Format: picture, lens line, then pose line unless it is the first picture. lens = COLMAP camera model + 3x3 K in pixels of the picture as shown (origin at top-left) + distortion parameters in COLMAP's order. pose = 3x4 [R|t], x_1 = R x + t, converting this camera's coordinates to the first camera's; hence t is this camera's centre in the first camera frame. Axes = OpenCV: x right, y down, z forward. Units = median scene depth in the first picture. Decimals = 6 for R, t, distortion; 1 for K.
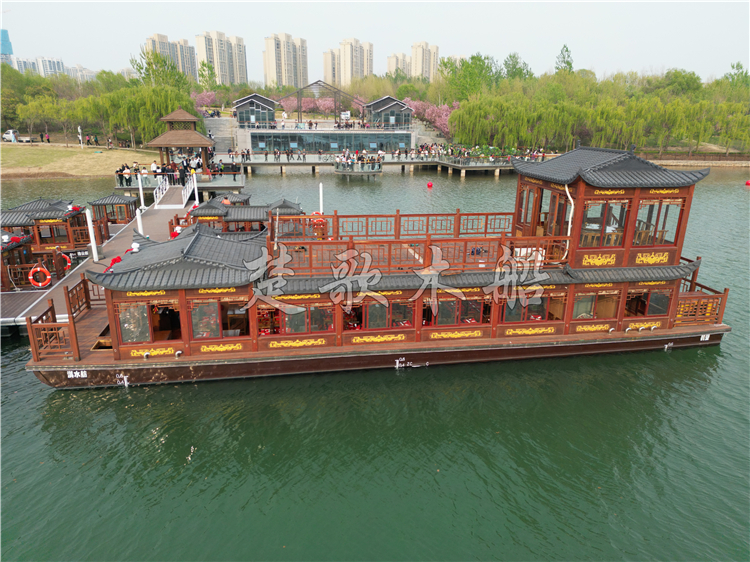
lens RADIAL K [[524.2, 0, 375.0], [0, 524.2, 281.0], [0, 0, 1]] dist [0.086332, -0.089598]
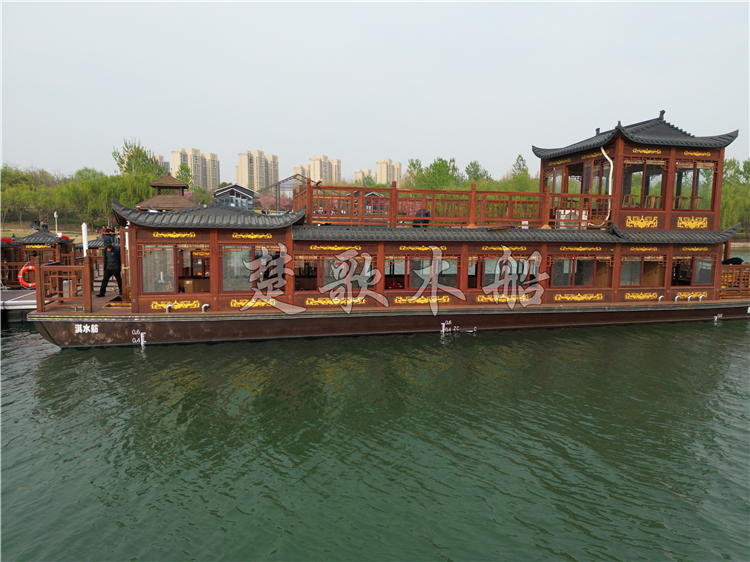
lens RADIAL K [[524.2, 0, 375.0], [0, 524.2, 281.0], [0, 0, 1]] dist [0.086332, -0.089598]
pose [[0.997942, -0.009971, 0.063345, -0.100065], [0.022523, 0.979402, -0.200662, 0.195554], [-0.060039, 0.201676, 0.977610, 0.076213]]
